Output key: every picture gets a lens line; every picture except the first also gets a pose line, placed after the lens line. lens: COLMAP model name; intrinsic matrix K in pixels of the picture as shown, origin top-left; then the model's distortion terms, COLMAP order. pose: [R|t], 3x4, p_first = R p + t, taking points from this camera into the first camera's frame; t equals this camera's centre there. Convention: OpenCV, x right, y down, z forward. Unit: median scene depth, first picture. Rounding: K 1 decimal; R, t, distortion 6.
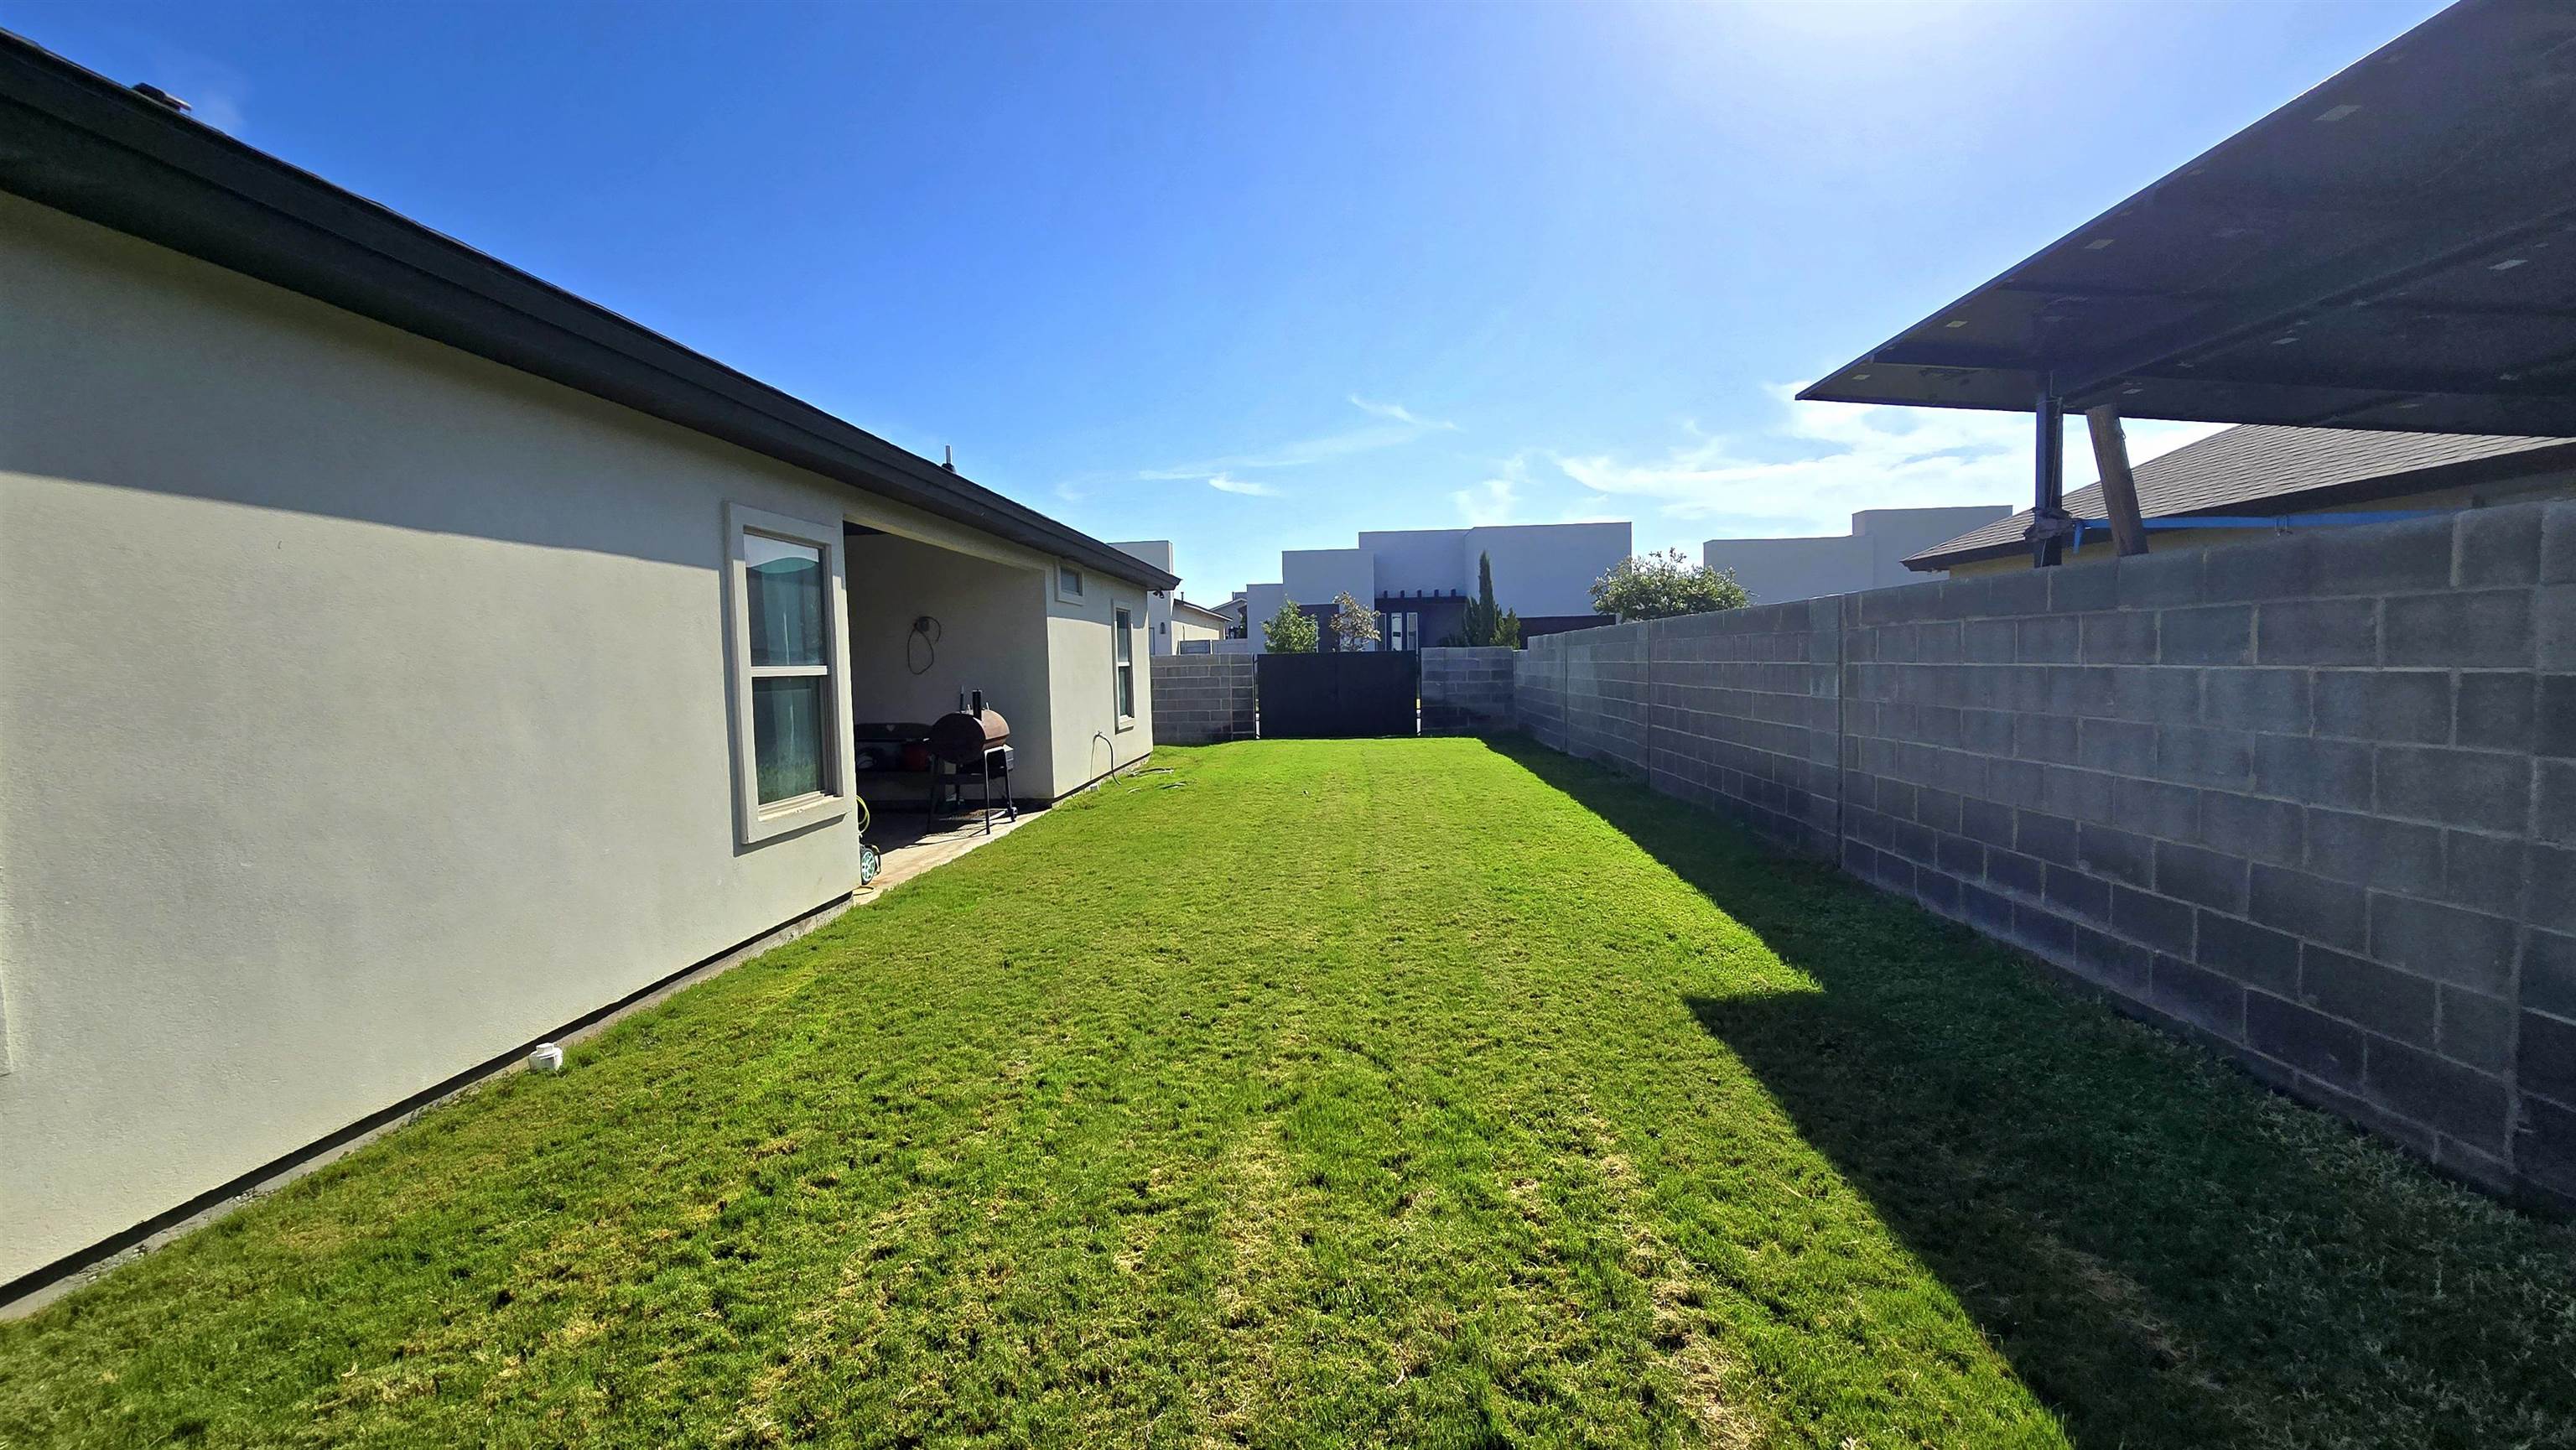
lens RADIAL K [[1046.8, 0, 1280.7], [0, 1046.8, 717.3], [0, 0, 1]] dist [-0.005629, 0.000741]
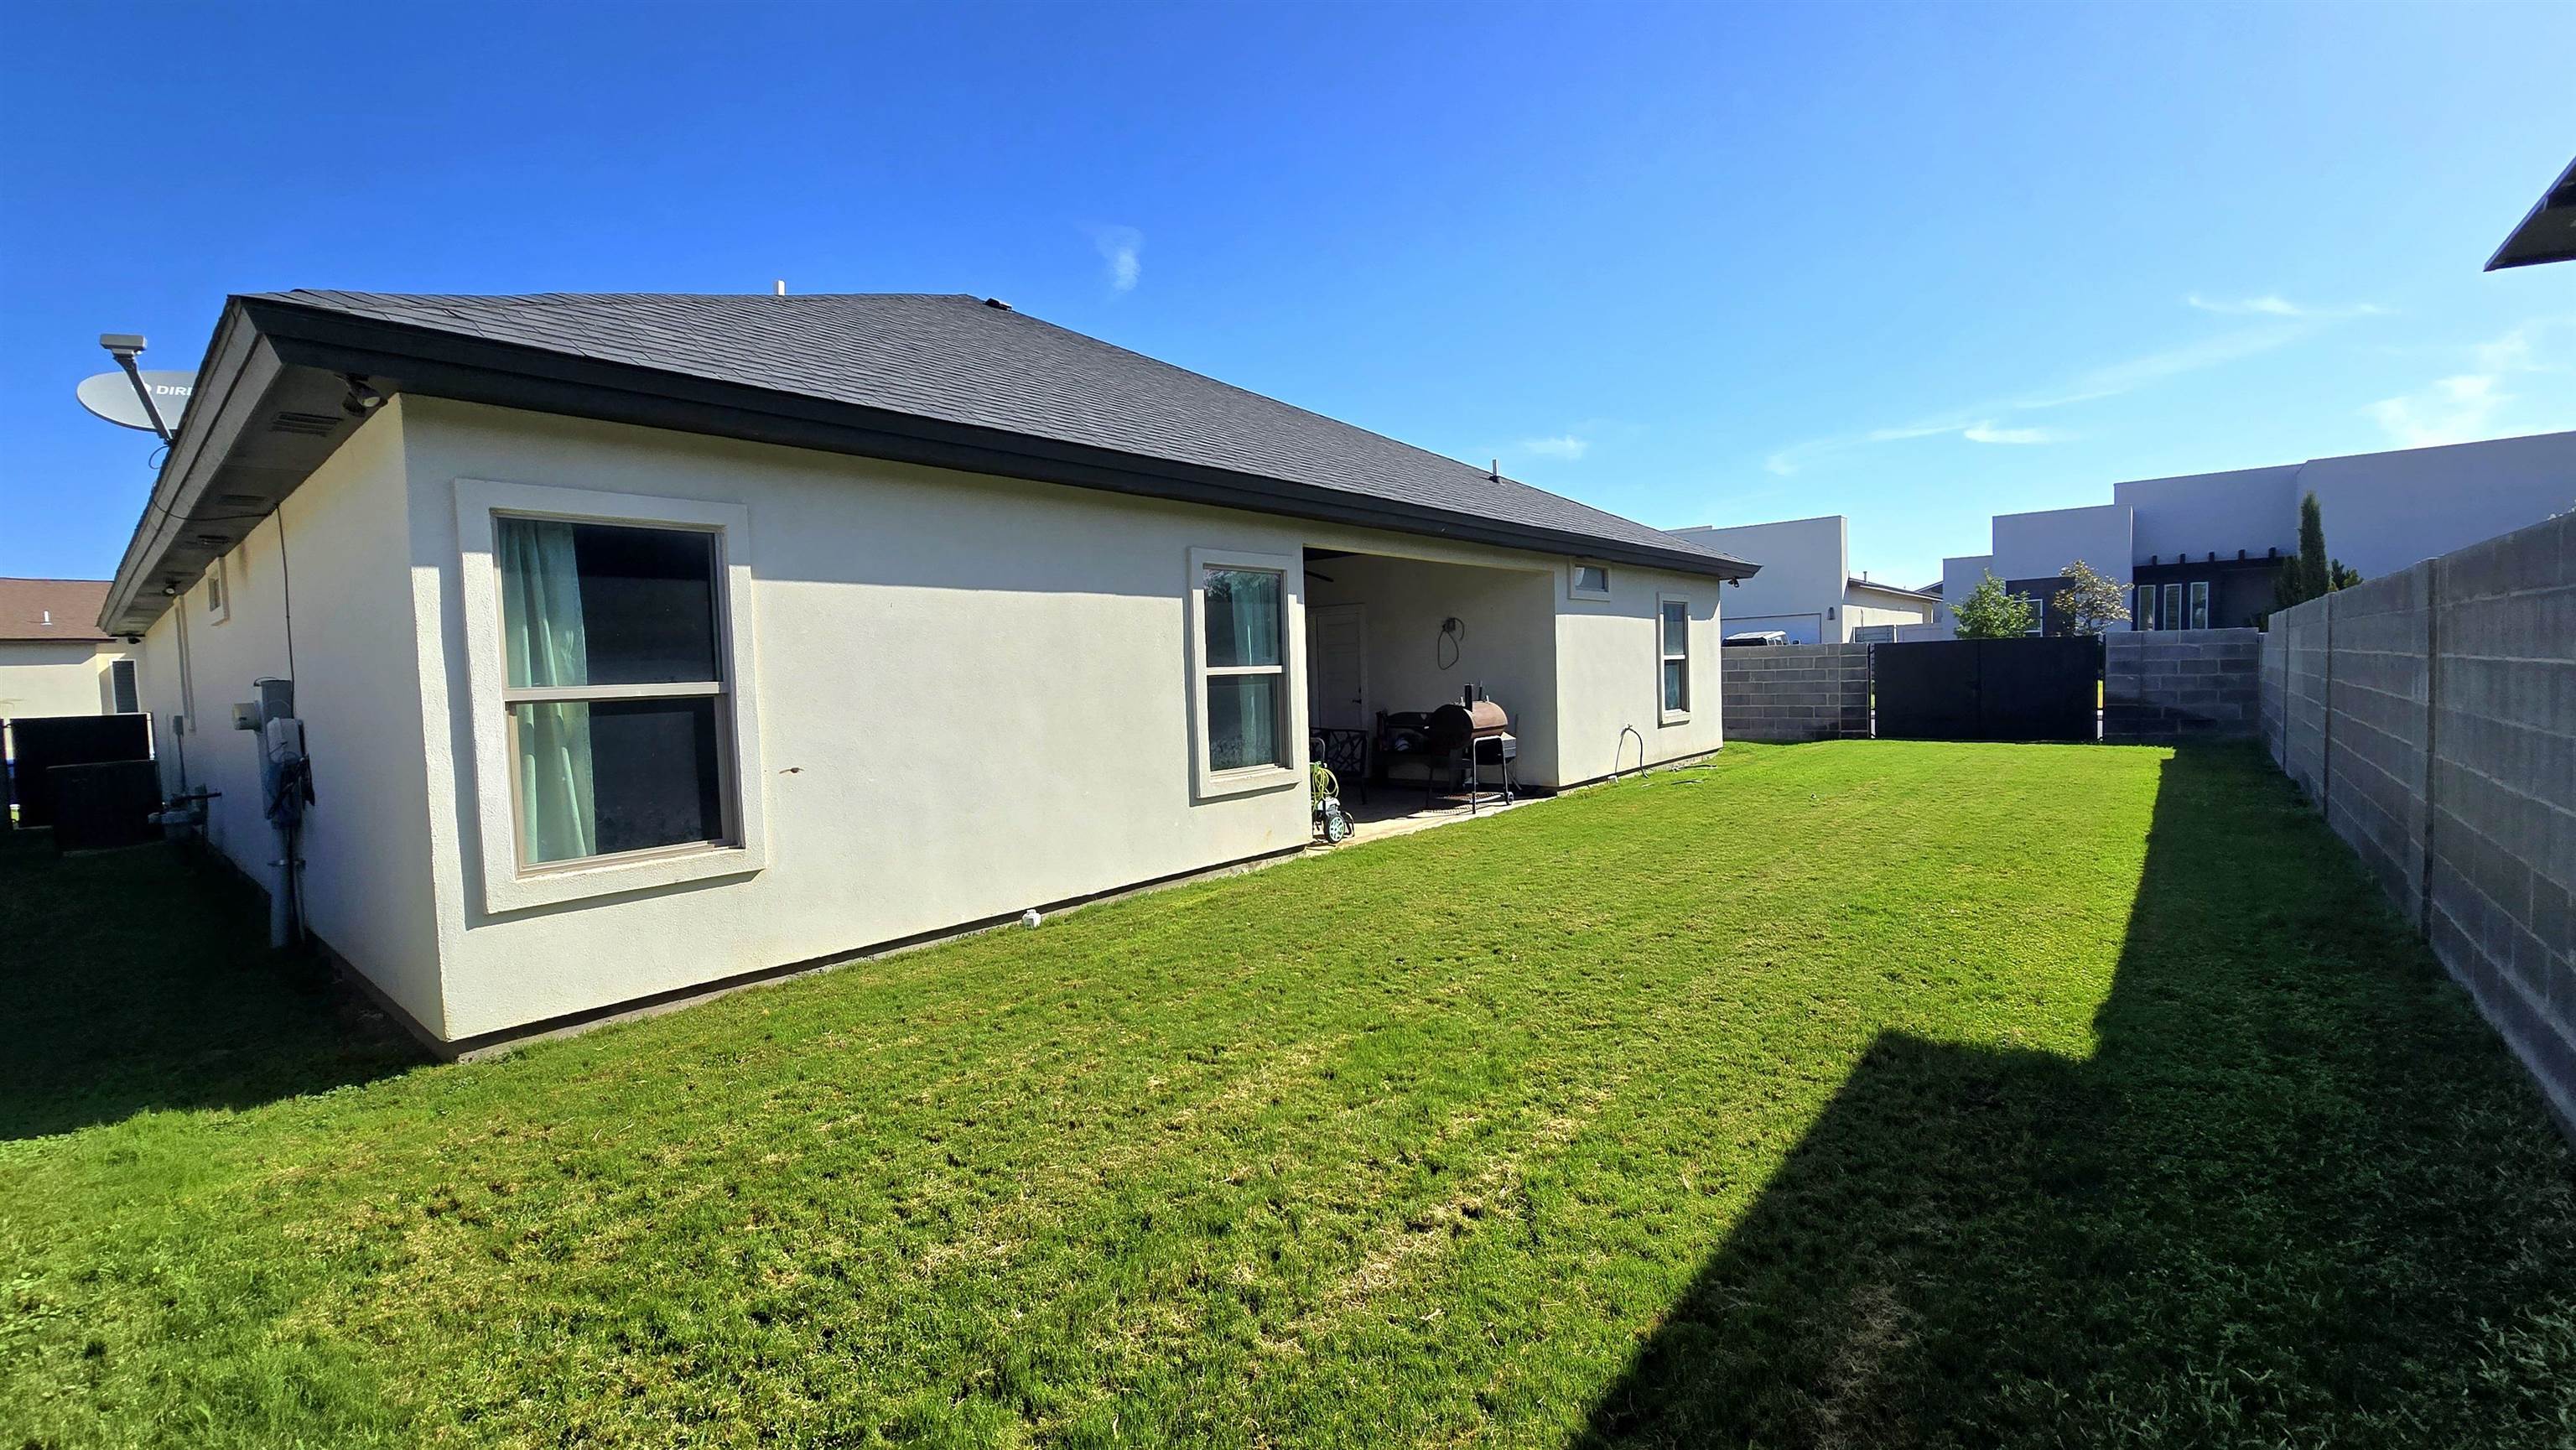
lens RADIAL K [[1046.8, 0, 1290.1], [0, 1046.8, 732.7], [0, 0, 1]] dist [-0.005629, 0.000741]
pose [[0.806487, 0.033279, -0.590314, 0.390548], [-0.019084, 0.999360, 0.030266, -0.007969], [0.590944, -0.013144, 0.806606, -0.031755]]
